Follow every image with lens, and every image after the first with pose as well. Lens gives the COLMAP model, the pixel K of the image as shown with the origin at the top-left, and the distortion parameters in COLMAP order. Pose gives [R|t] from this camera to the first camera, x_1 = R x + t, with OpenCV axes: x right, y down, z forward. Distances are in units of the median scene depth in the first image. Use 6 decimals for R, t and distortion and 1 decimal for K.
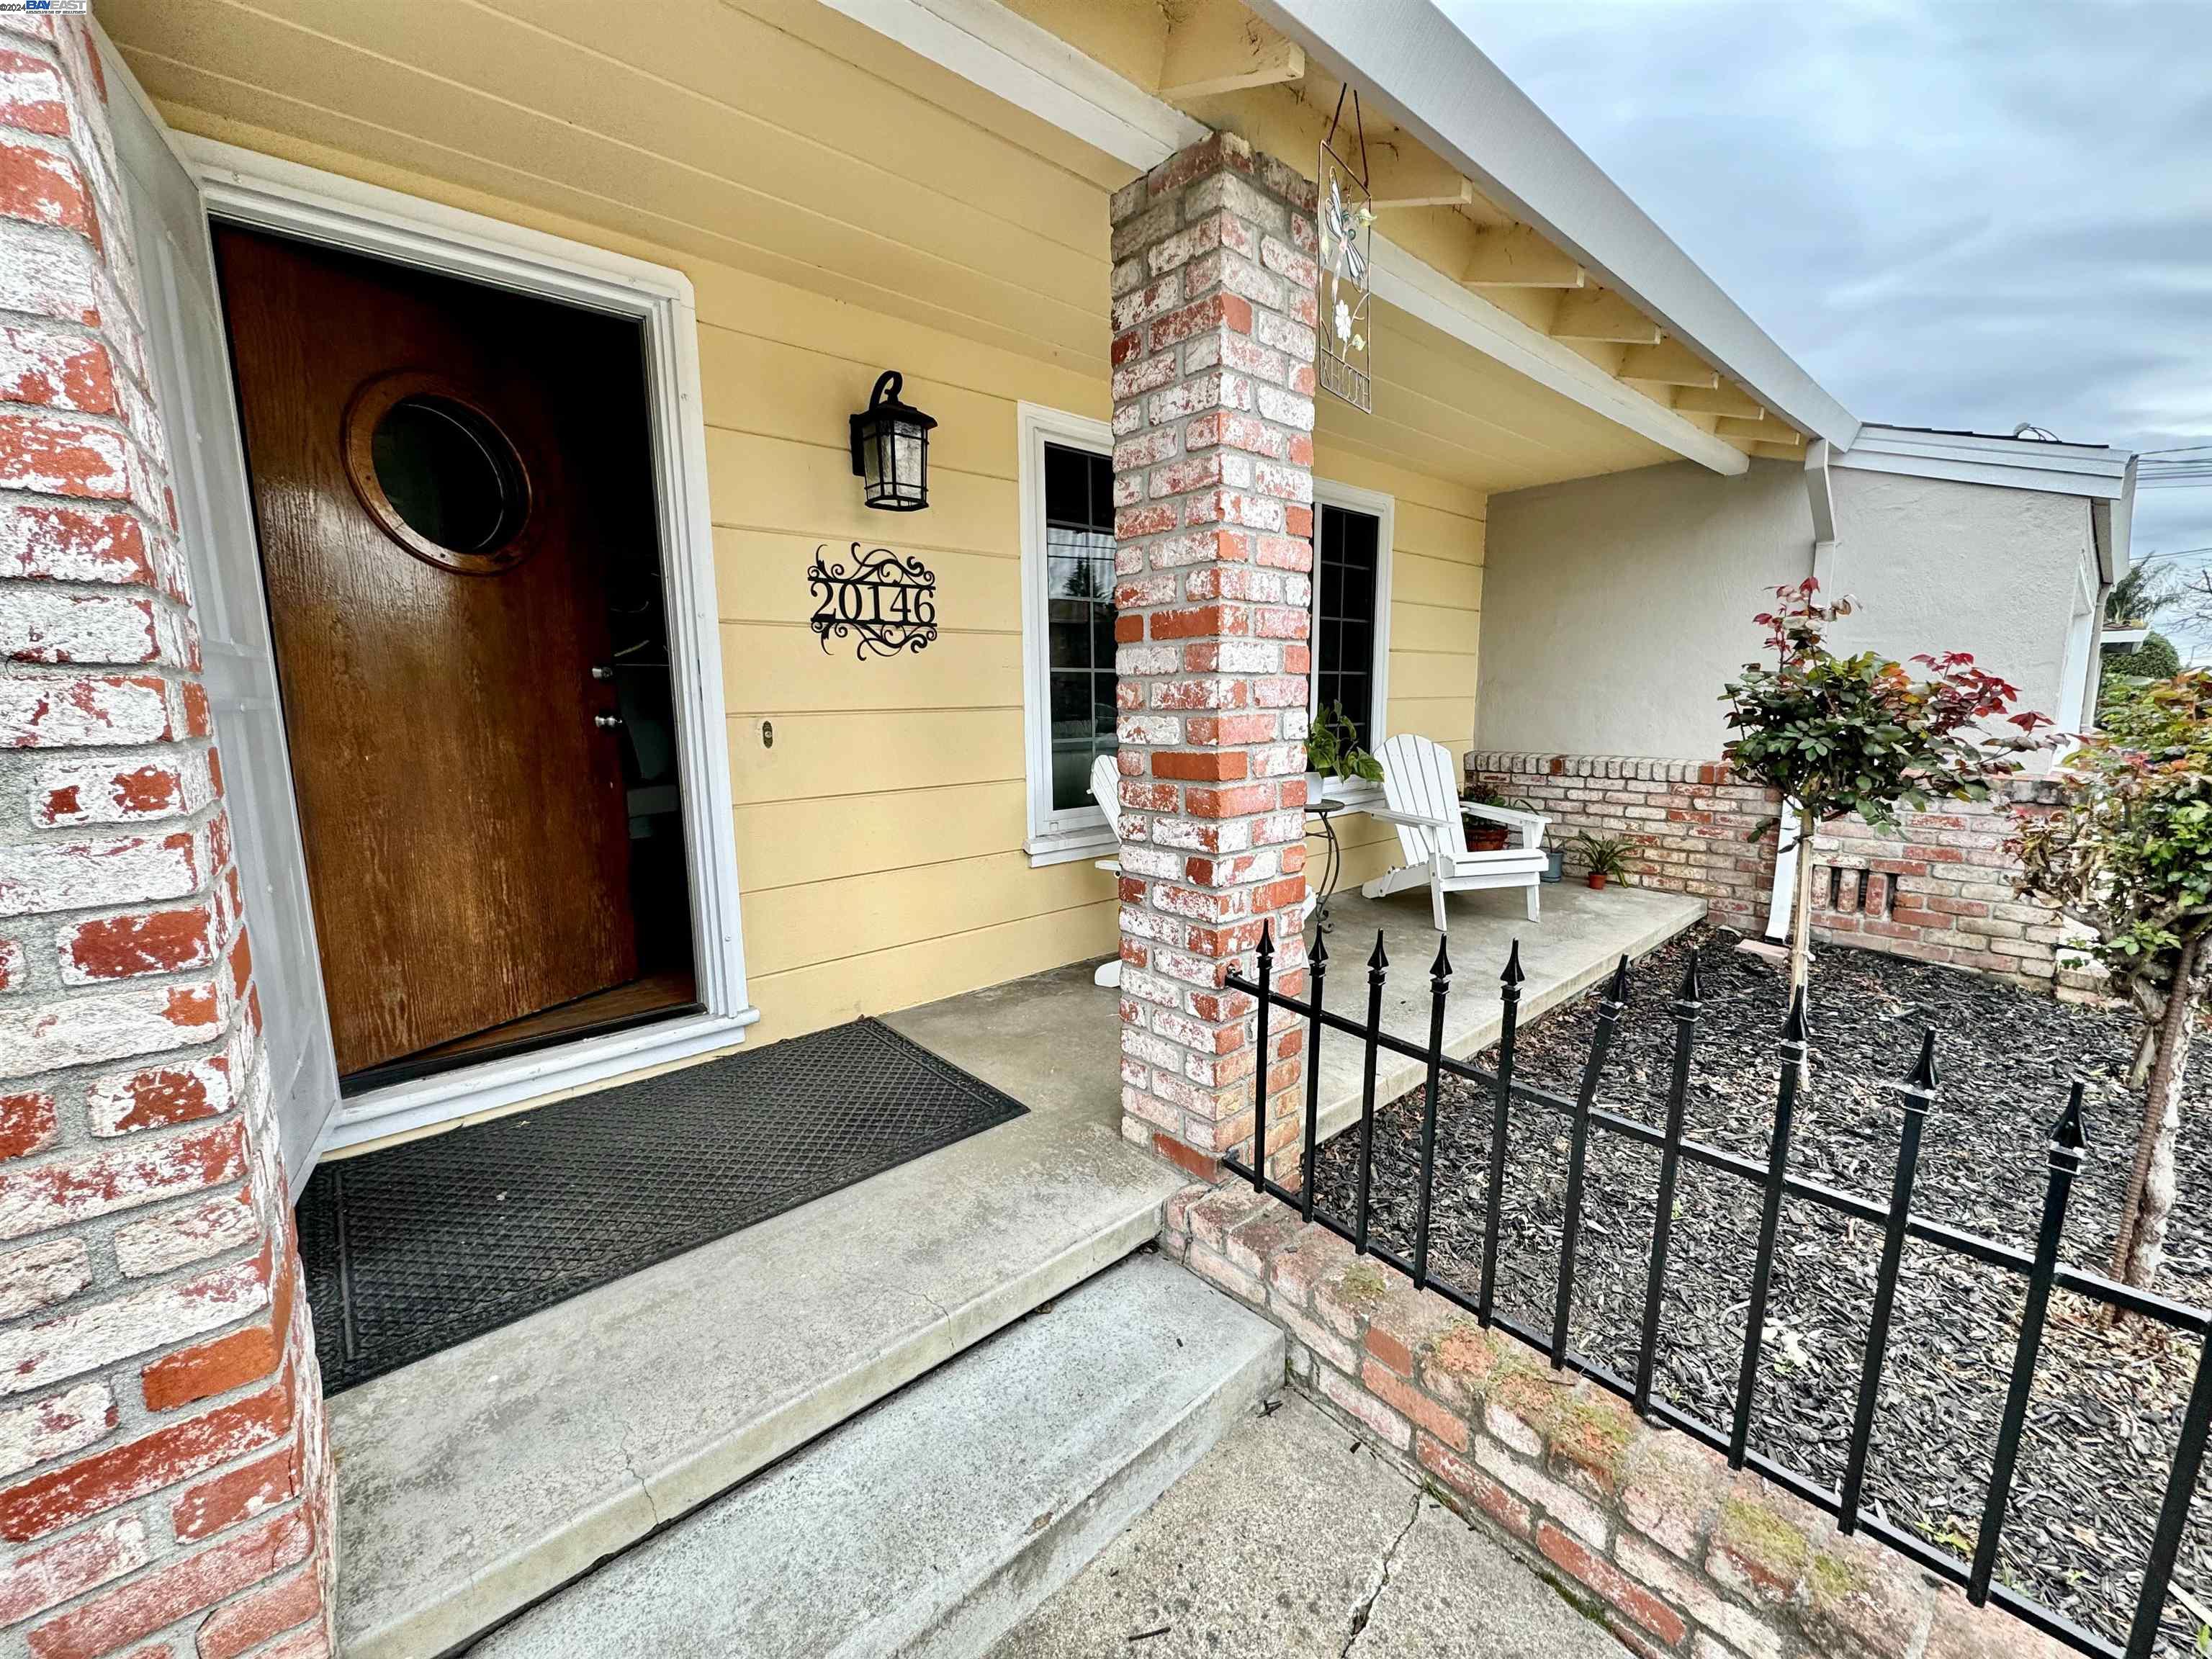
lens RADIAL K [[886.5, 0, 1097.9], [0, 886.5, 835.2], [0, 0, 1]] dist [-0.002394, -0.000101]
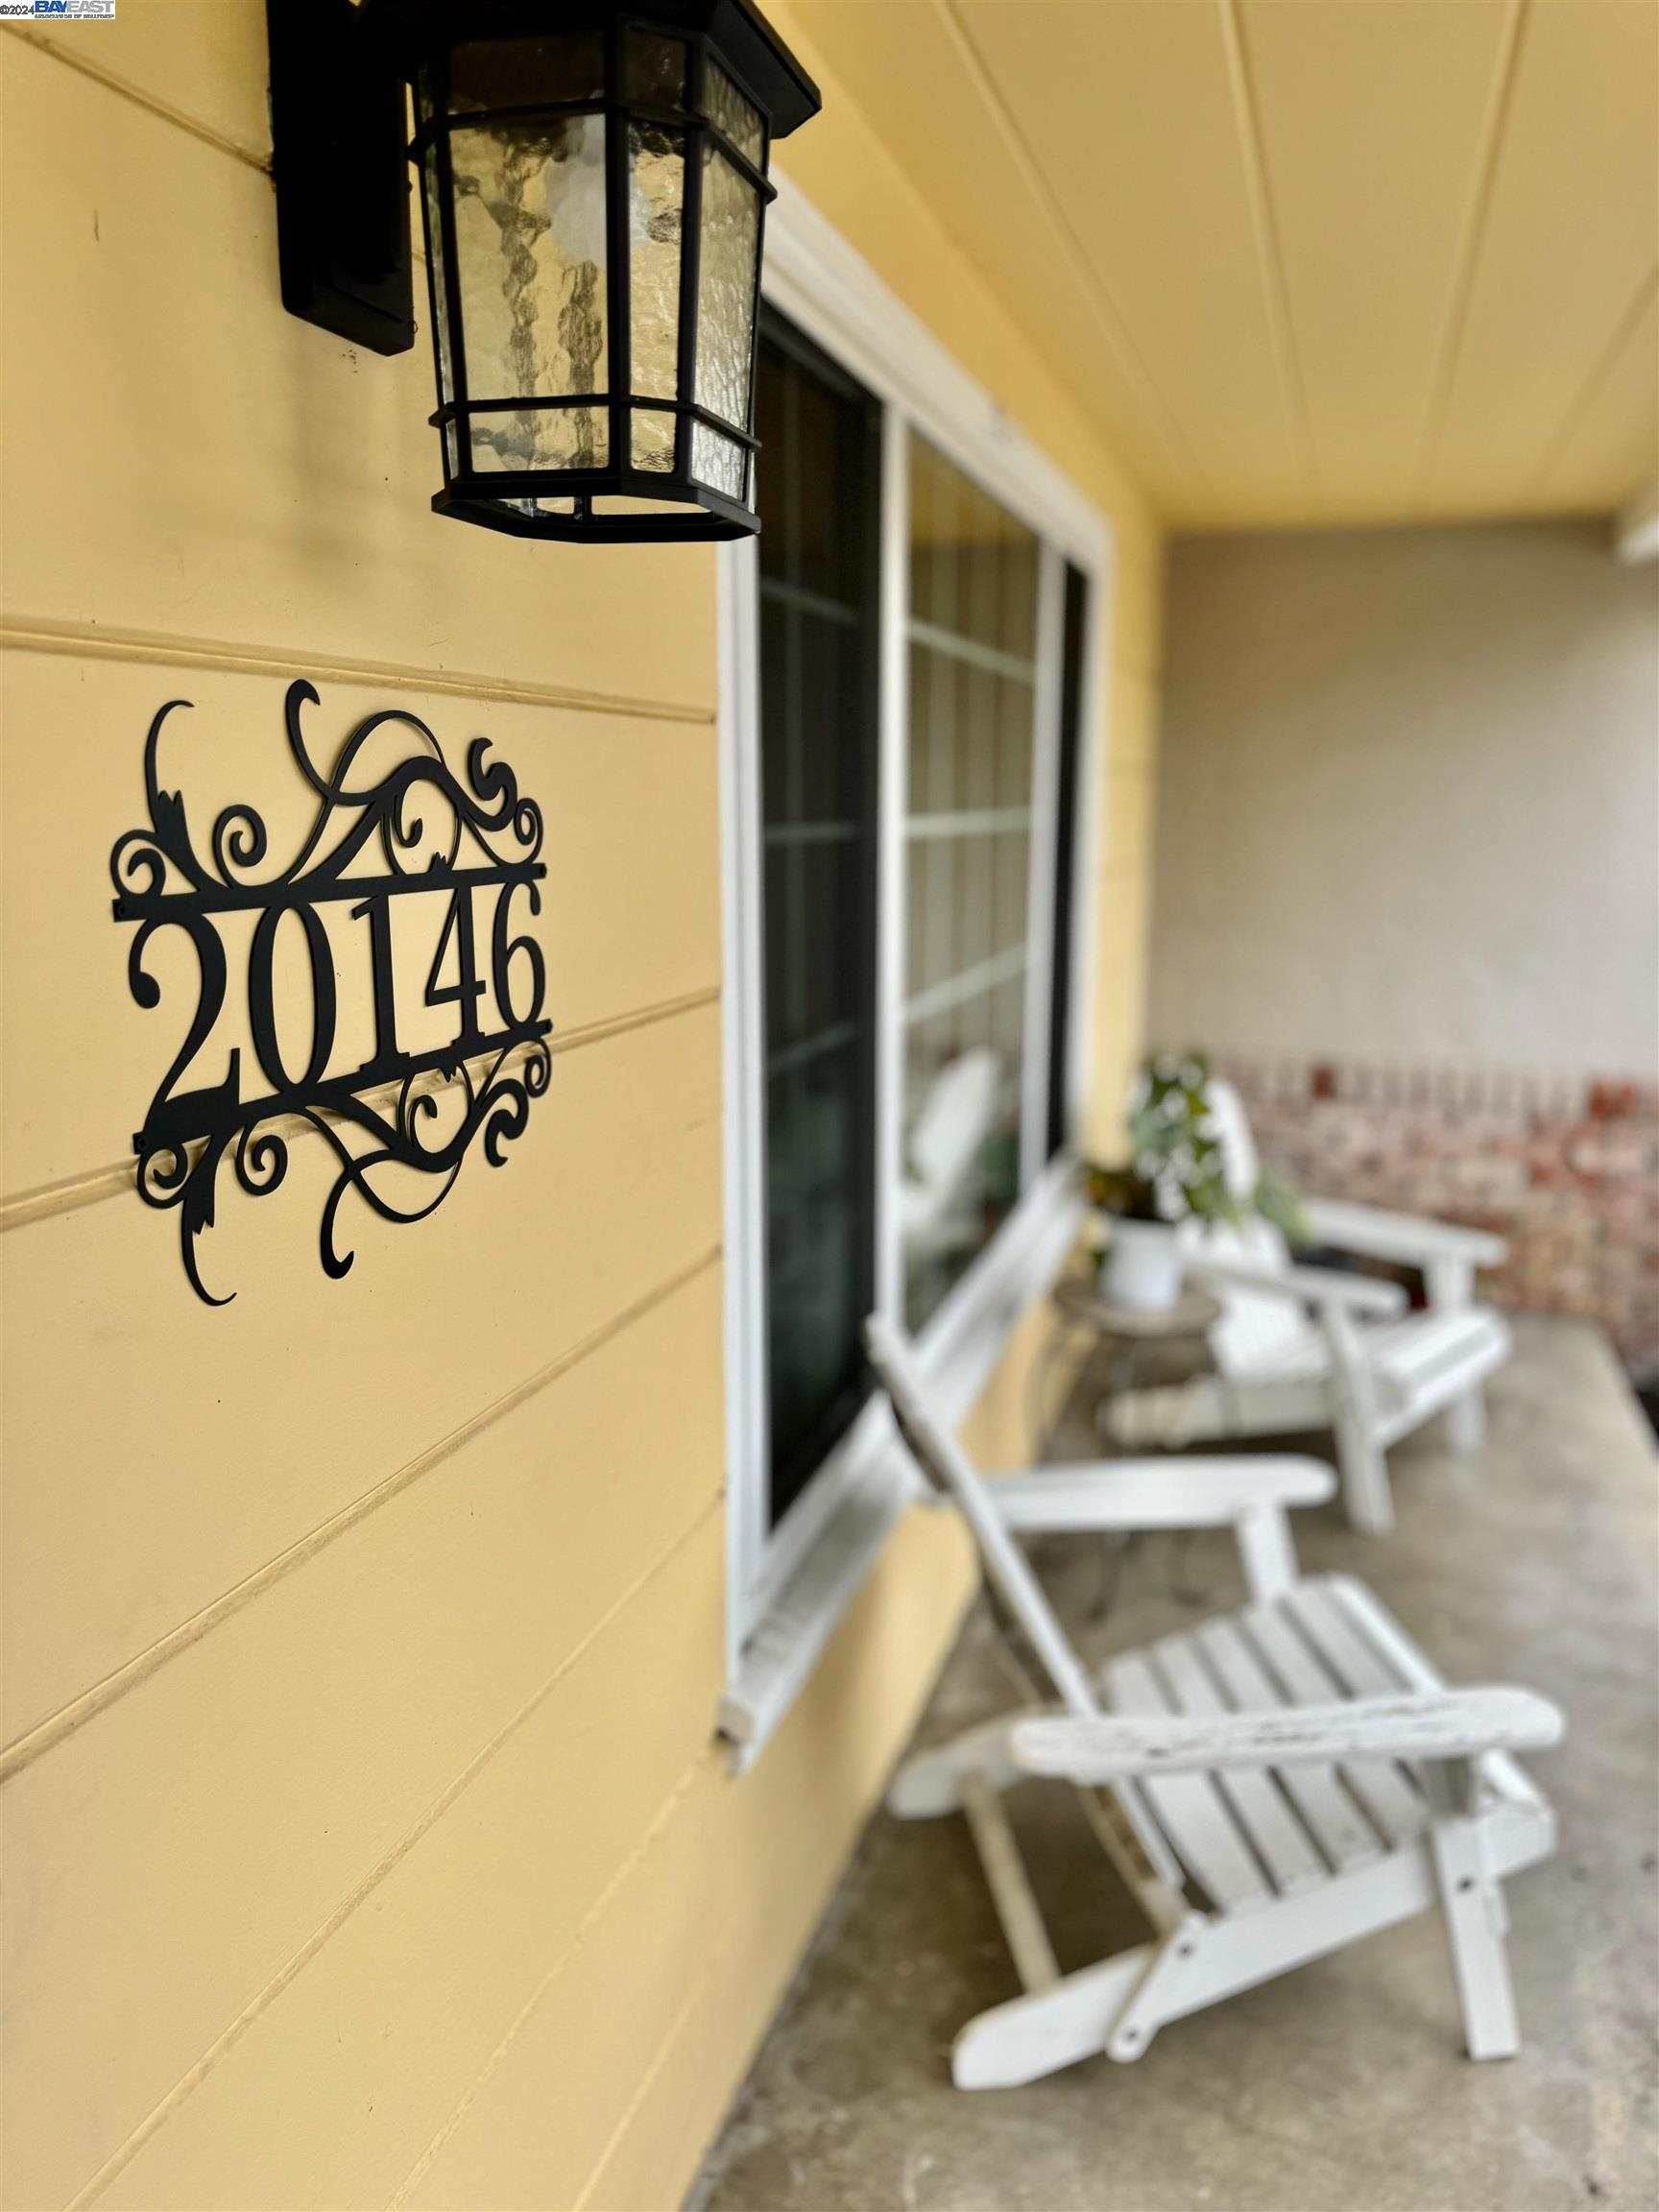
lens RADIAL K [[1550.9, 0, 826.1], [0, 1550.9, 1099.1], [0, 0, 1]] dist [0.008328, 0.000540]
pose [[0.867839, -0.079381, 0.490464, -0.335144], [0.063358, 0.996776, 0.049219, -0.244477], [-0.492790, -0.011639, 0.870071, 0.639824]]
